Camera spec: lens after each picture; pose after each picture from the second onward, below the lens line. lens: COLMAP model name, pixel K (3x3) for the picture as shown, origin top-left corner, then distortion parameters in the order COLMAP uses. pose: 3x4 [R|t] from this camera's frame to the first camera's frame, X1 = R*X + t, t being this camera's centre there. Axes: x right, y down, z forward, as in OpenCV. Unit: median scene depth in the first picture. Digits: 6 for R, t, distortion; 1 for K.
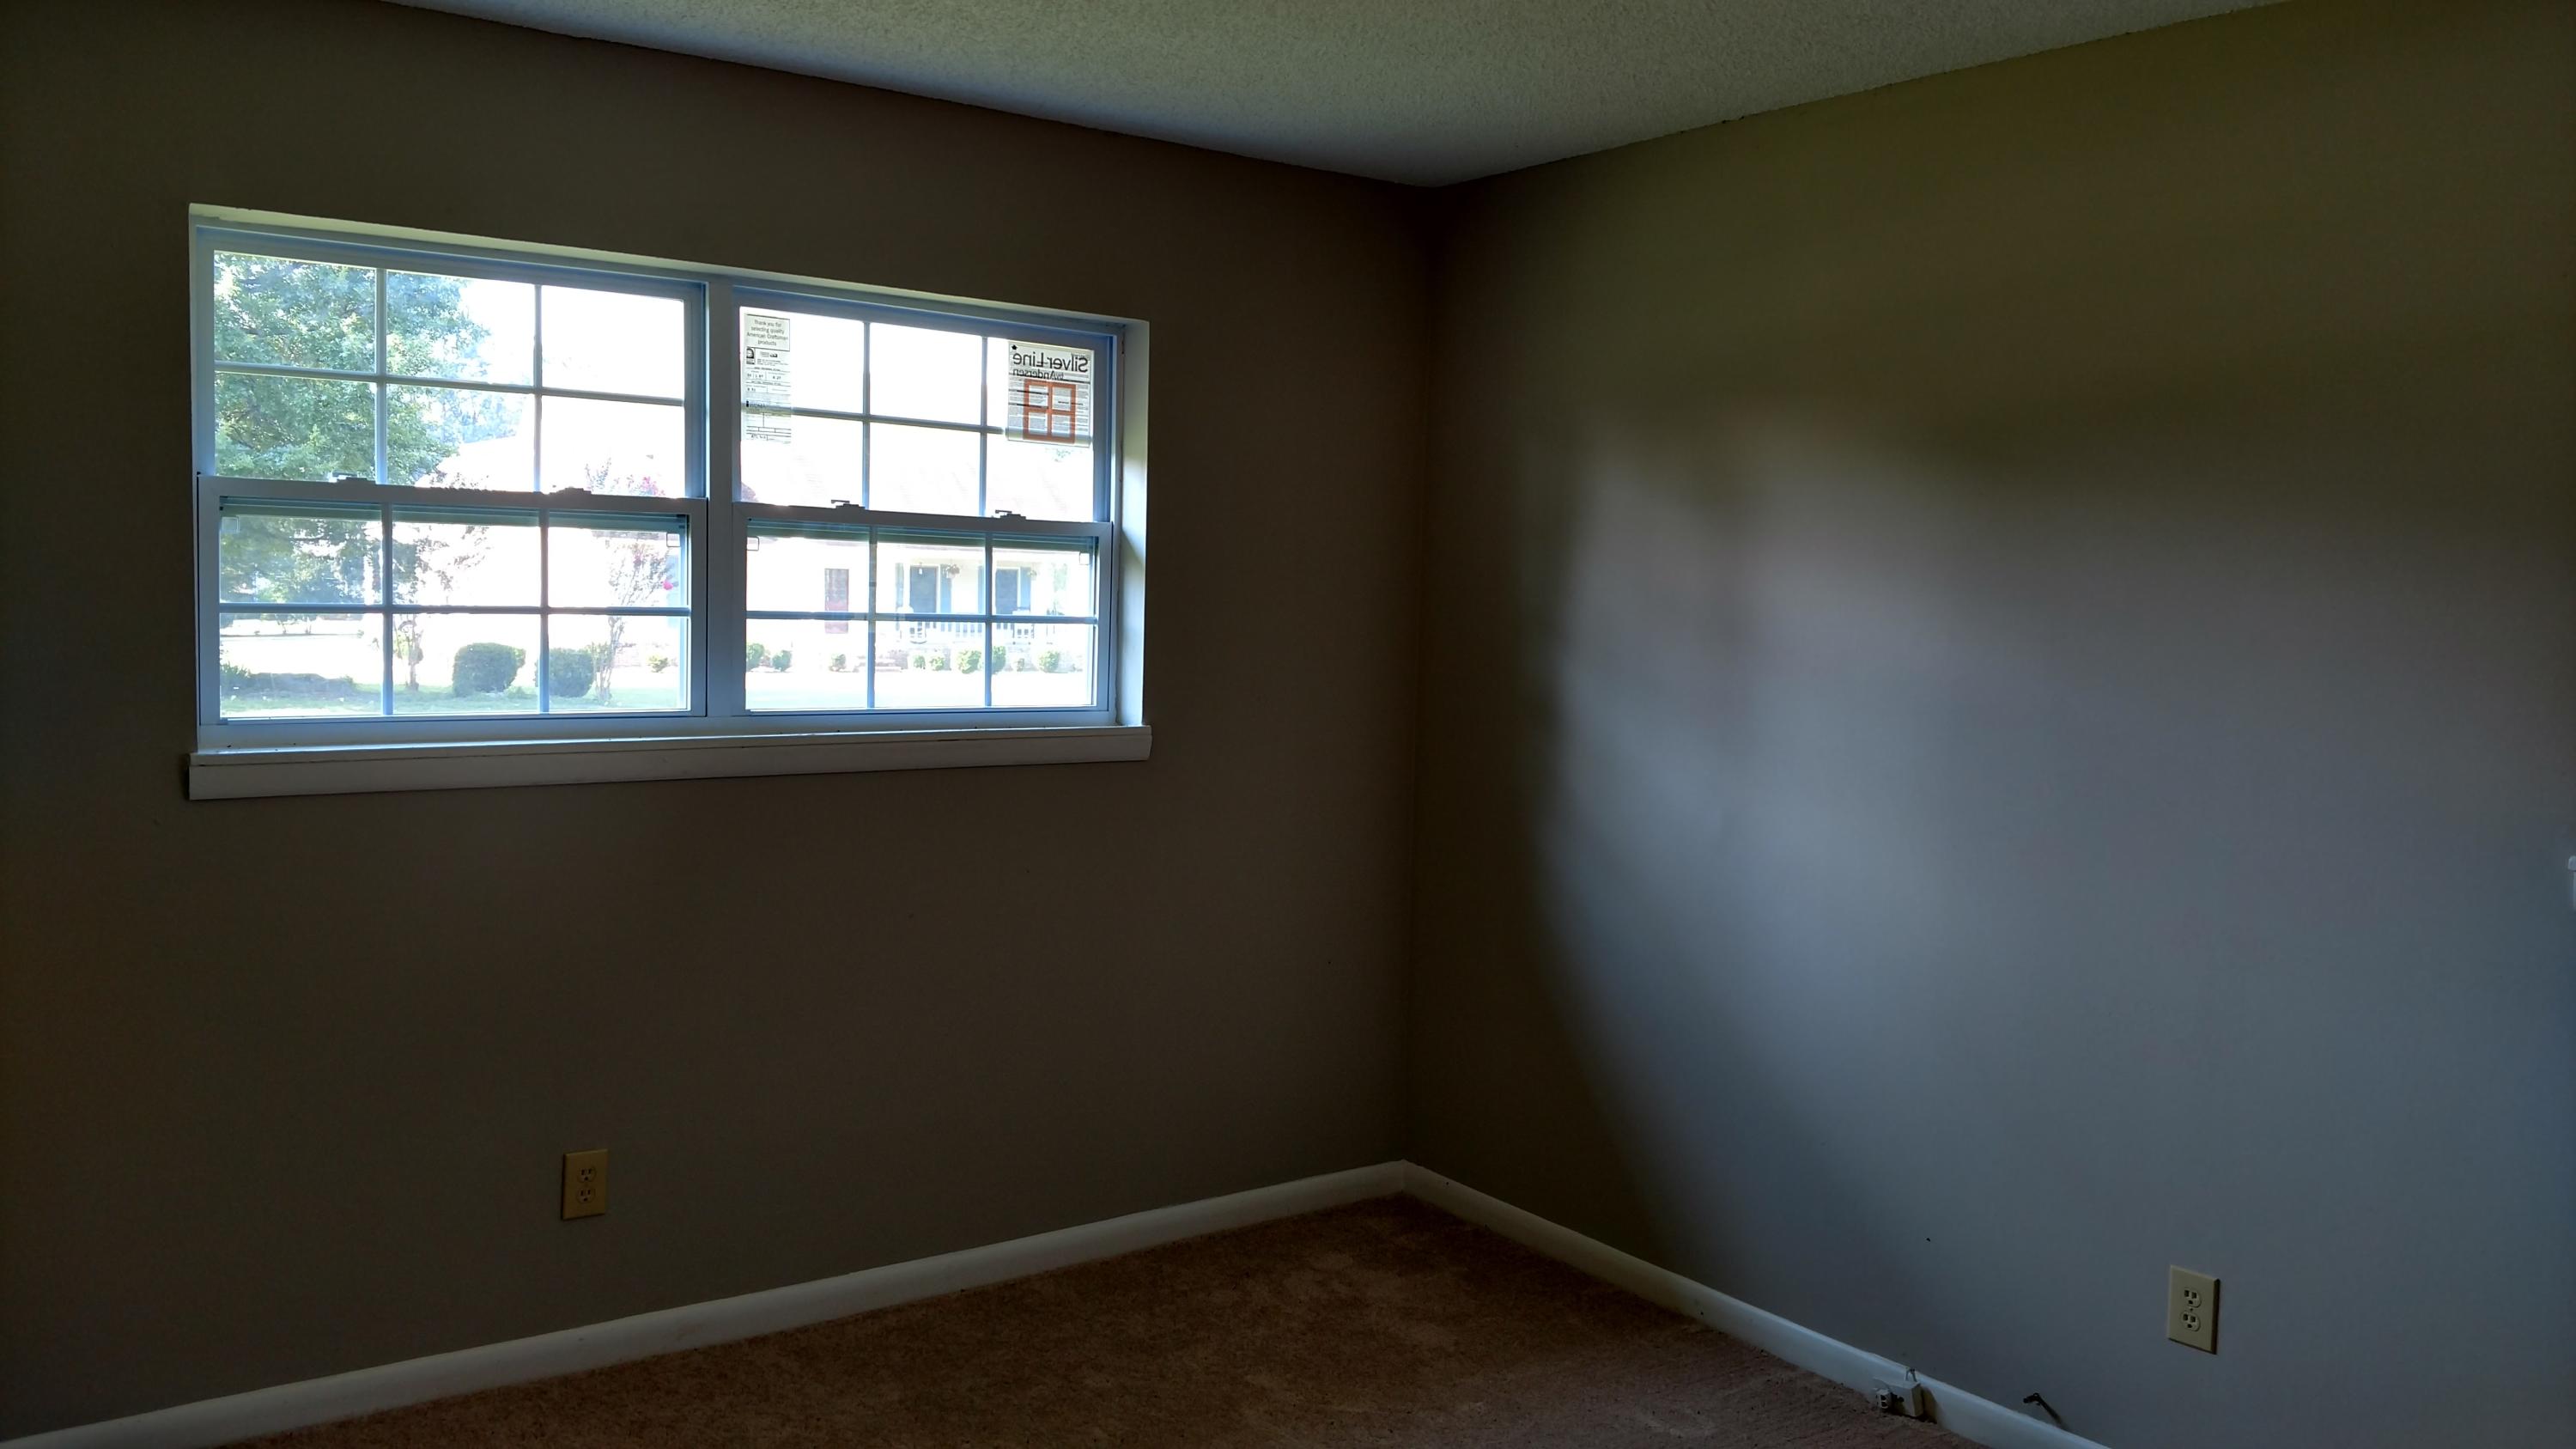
lens RADIAL K [[2198.2, 0, 1288.0], [0, 2198.2, 724.5], [0, 0, 1]] dist [0.078960, -0.005767]
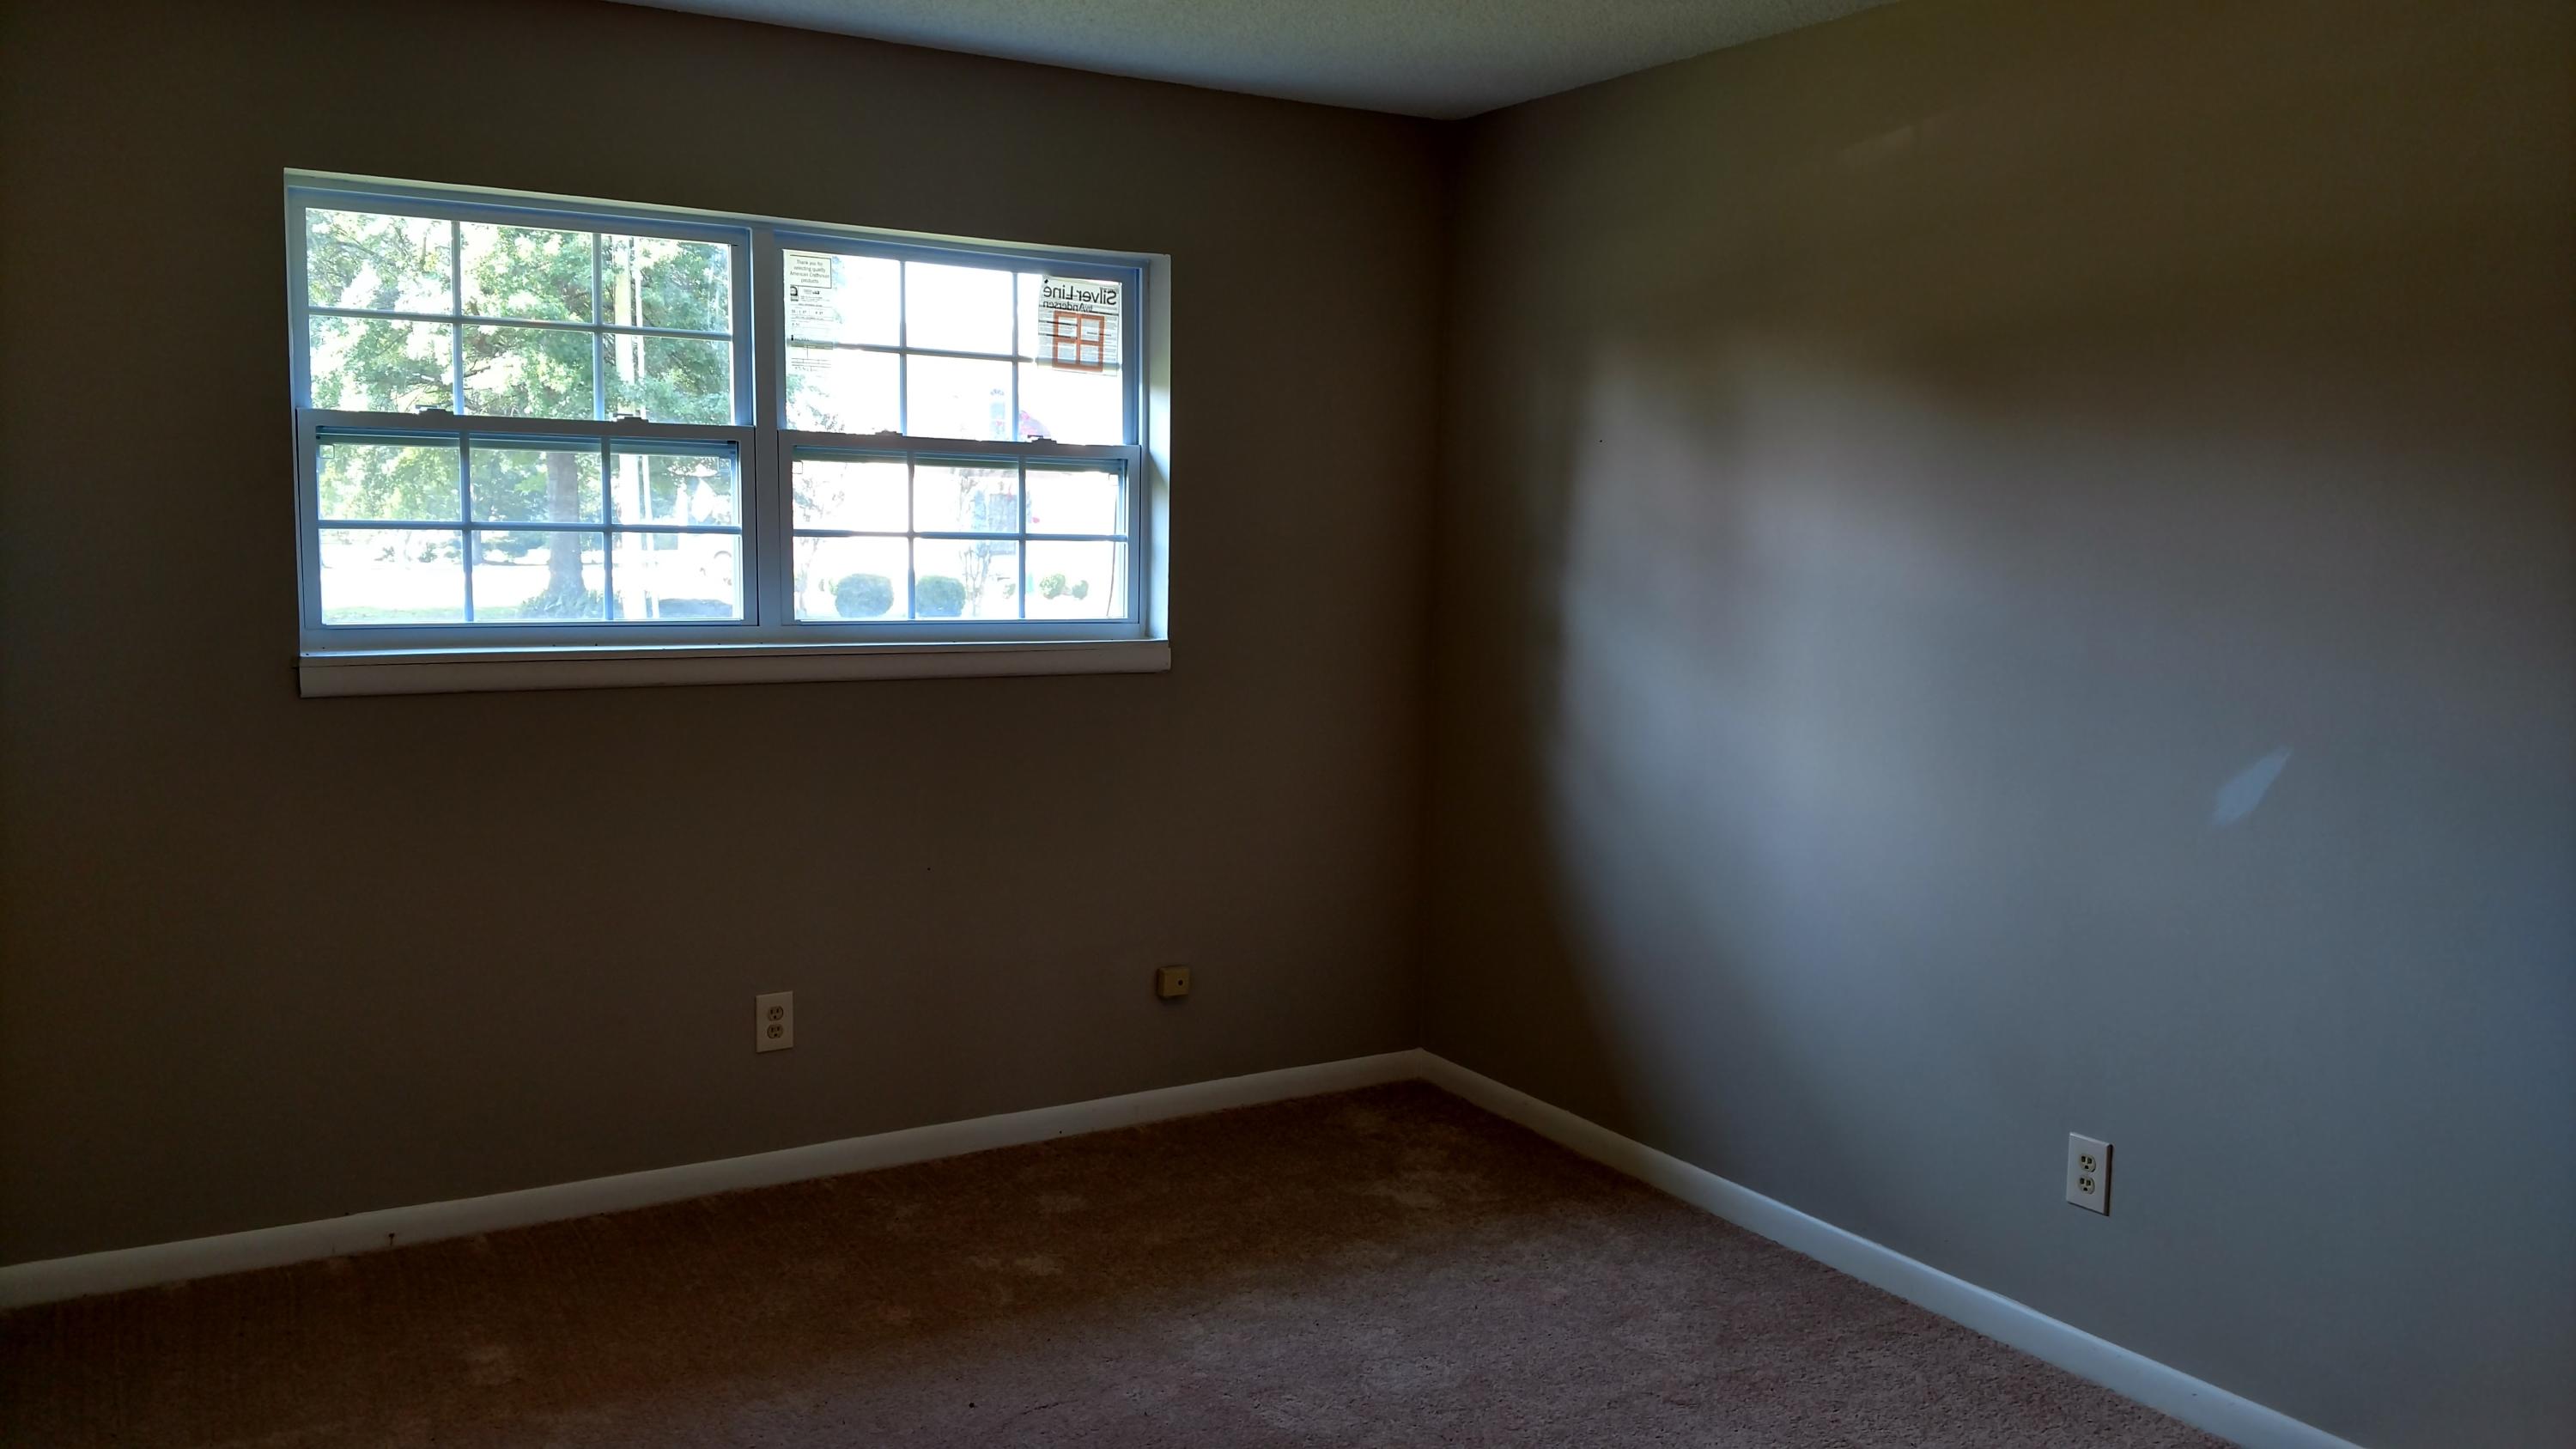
lens RADIAL K [[1888.7, 0, 1288.0], [0, 1888.7, 724.5], [0, 0, 1]] dist [-0.006777, 0.000920]
pose [[0.990378, 0.015916, -0.137473, 0.120848], [-0.009260, 0.998760, 0.048925, -0.002829], [0.138081, -0.047181, 0.989296, 0.103079]]
